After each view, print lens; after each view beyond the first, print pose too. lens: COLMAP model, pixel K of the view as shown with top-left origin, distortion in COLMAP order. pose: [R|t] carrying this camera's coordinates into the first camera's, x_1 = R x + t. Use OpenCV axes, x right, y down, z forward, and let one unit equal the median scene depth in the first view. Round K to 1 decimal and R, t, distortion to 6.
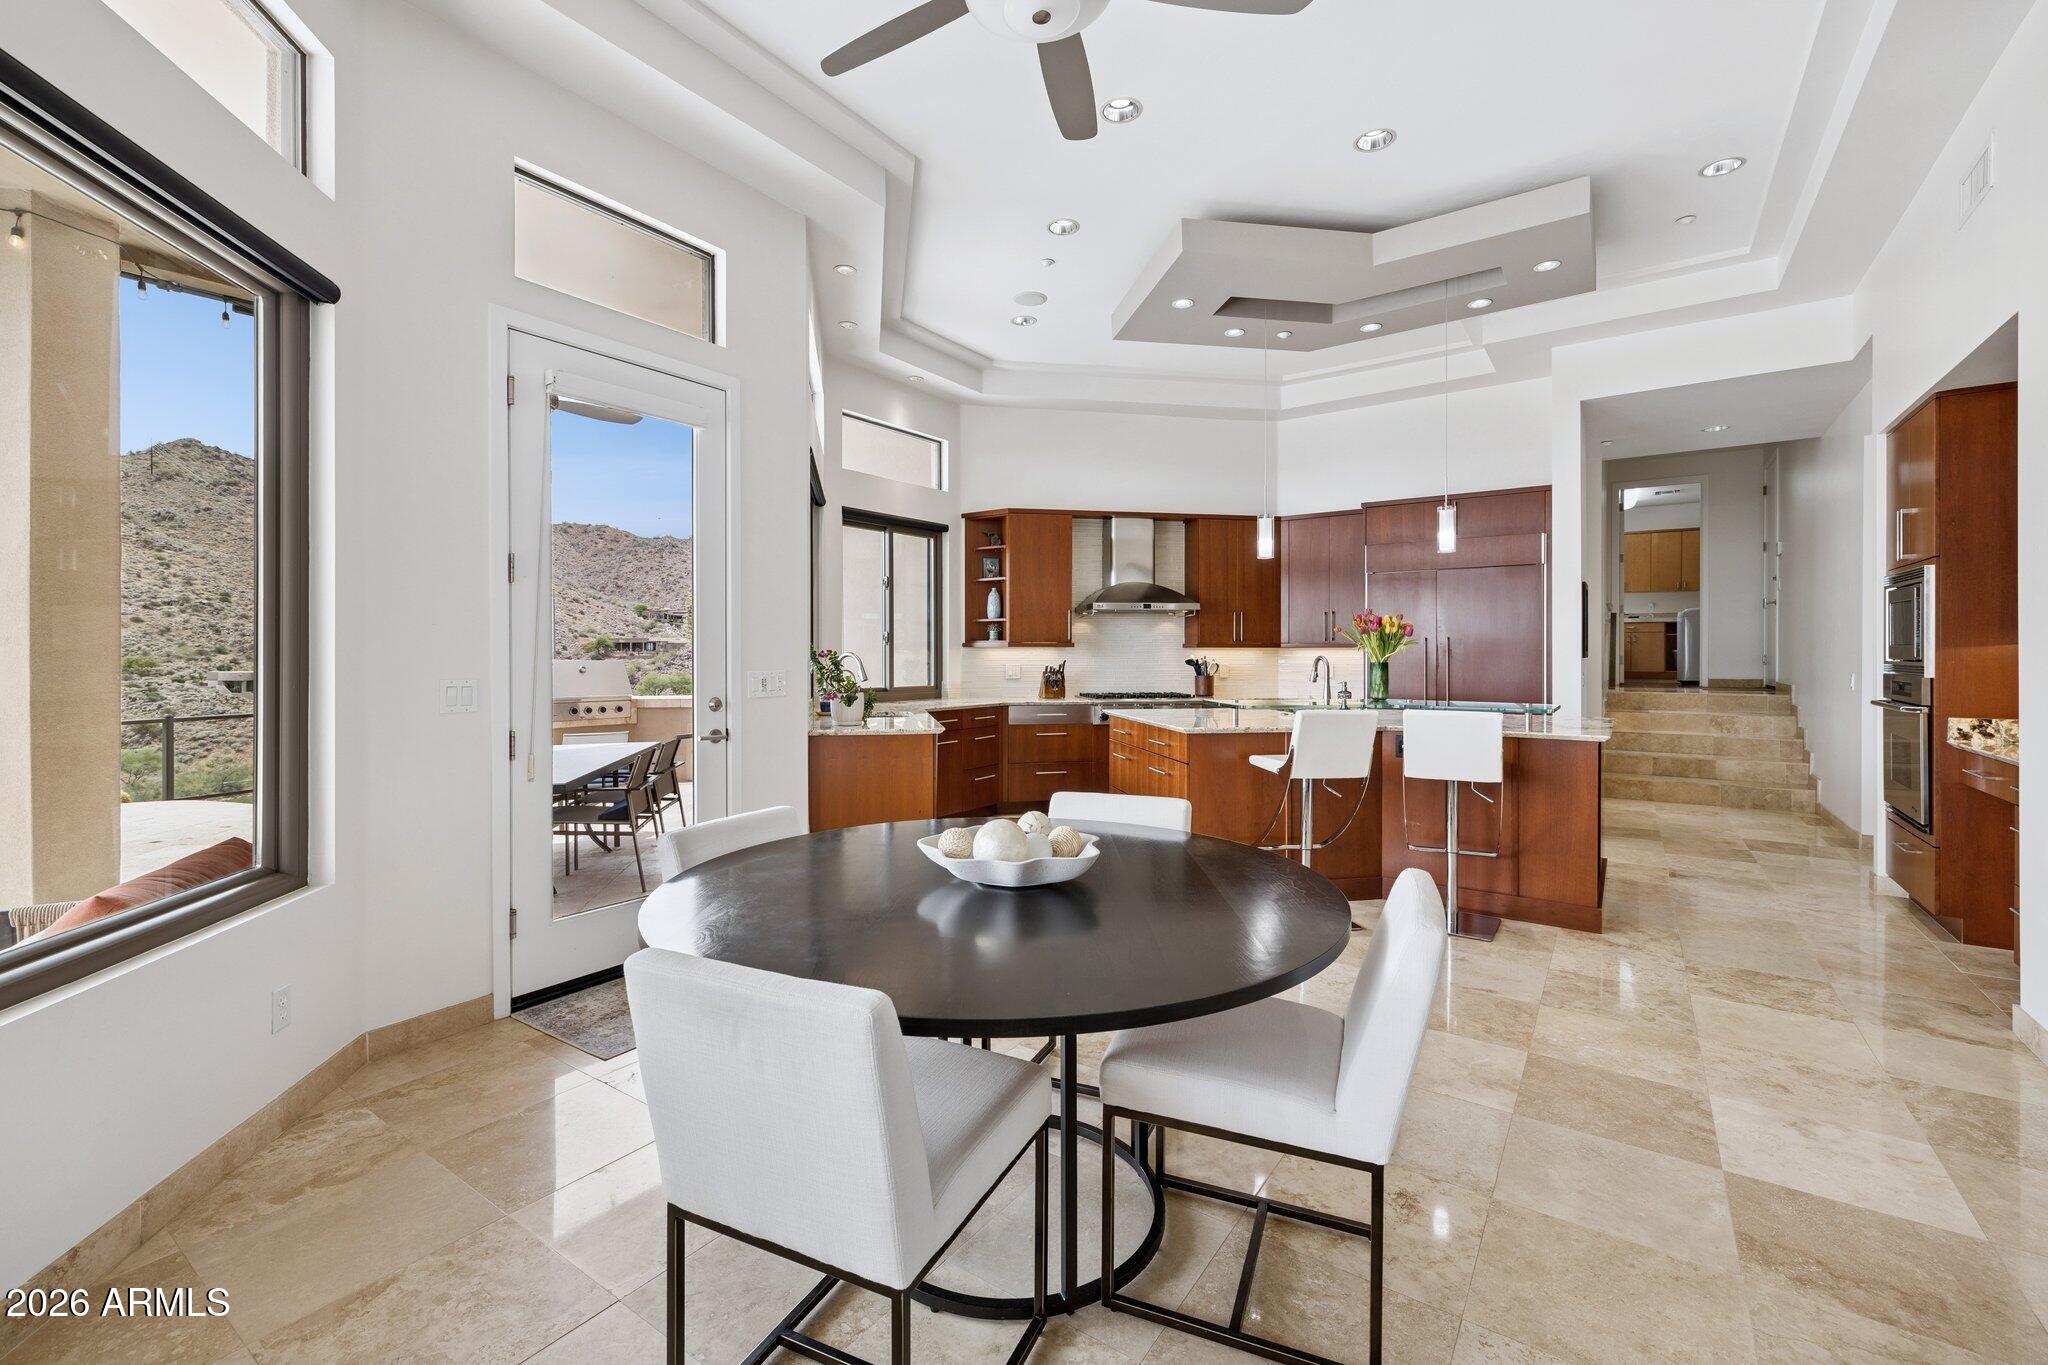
lens RADIAL K [[861.2, 0, 1020.4], [0, 861.2, 655.8], [0, 0, 1]] dist [-0.001161, -0.000393]
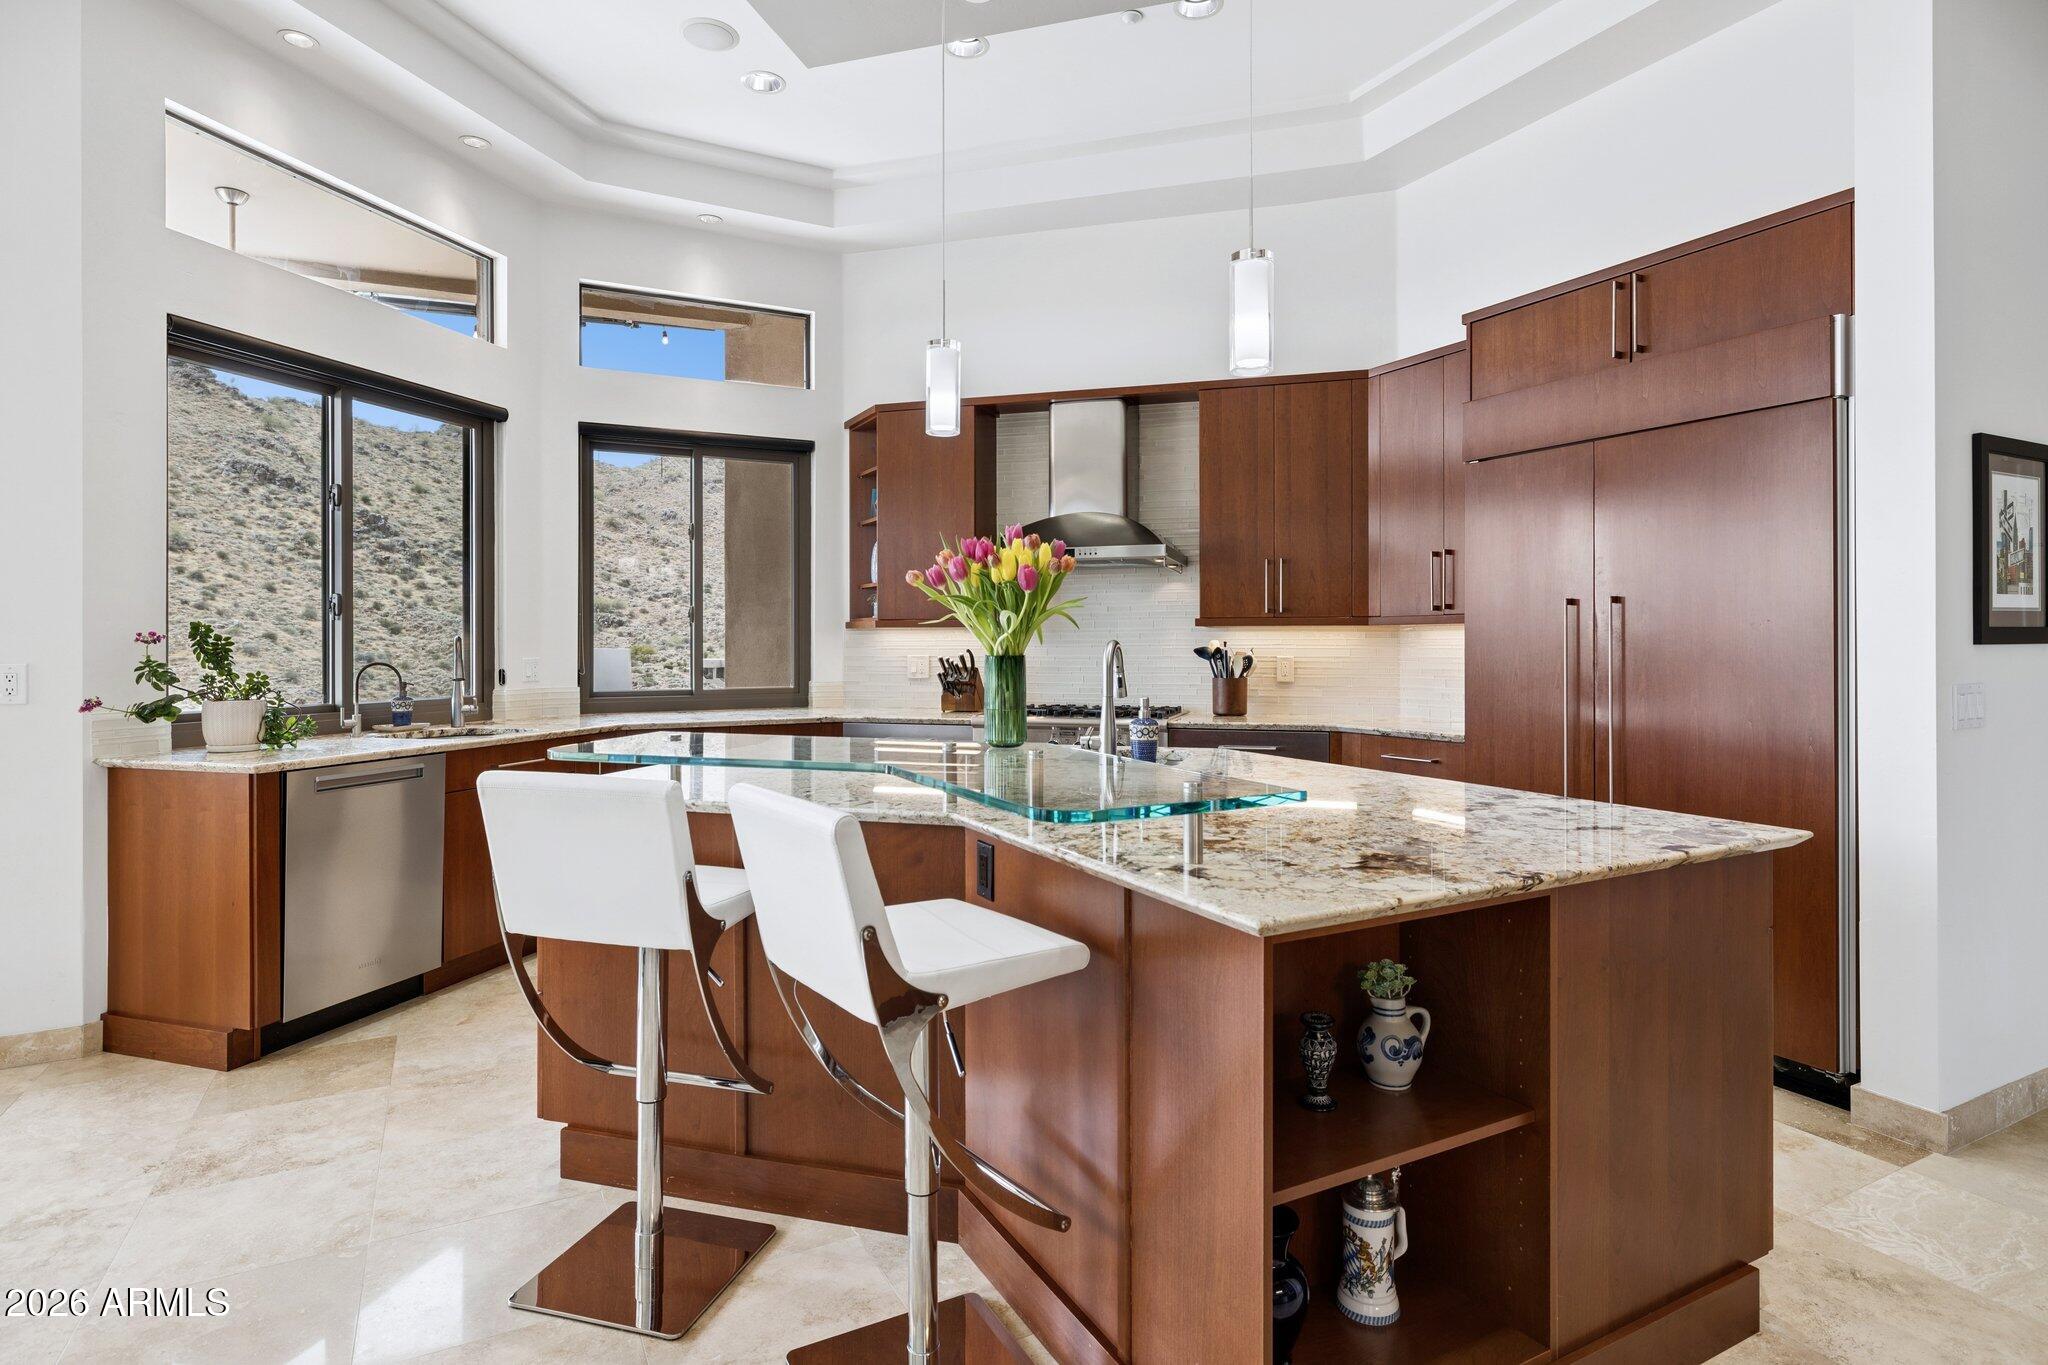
lens RADIAL K [[1061.0, 0, 1019.7], [0, 1061.0, 643.9], [0, 0, 1]] dist [-0.000736, -0.000309]
pose [[0.894835, -0.000756, -0.446397, 0.411910], [0.000974, 0.999999, 0.000259, 0.001533], [0.446396, -0.000666, 0.894835, 0.349745]]
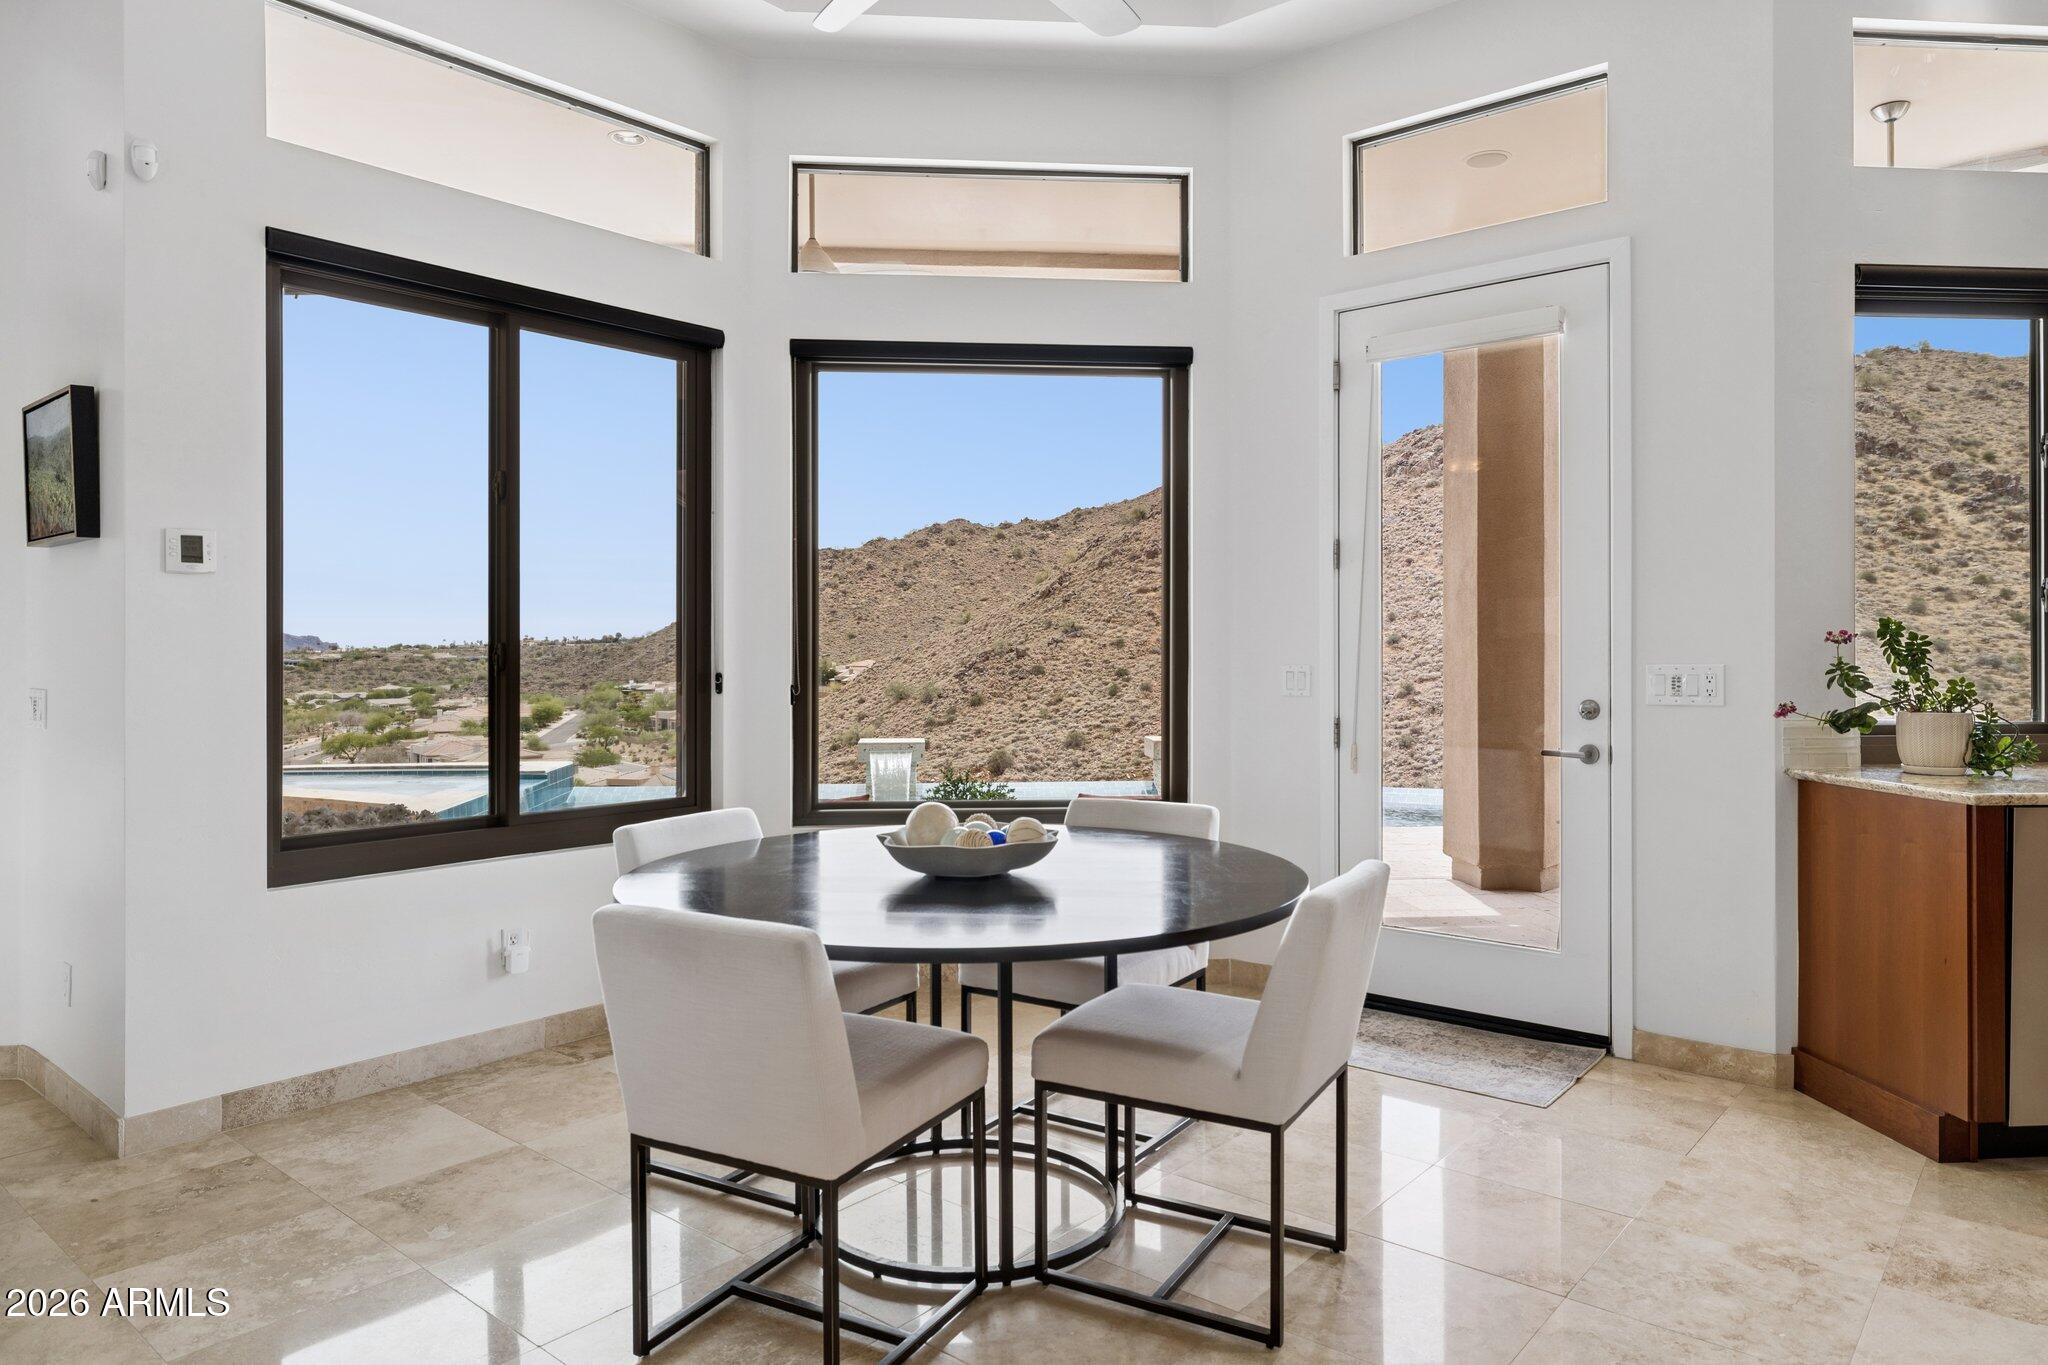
lens RADIAL K [[1286.1, 0, 1021.4], [0, 1286.1, 647.0], [0, 0, 1]] dist [0.002107, -0.003496]
pose [[-0.089344, 0.000916, -0.996000, 0.387465], [0.002027, 0.999998, 0.000738, 0.001539], [0.995999, -0.001952, -0.089345, 0.324237]]
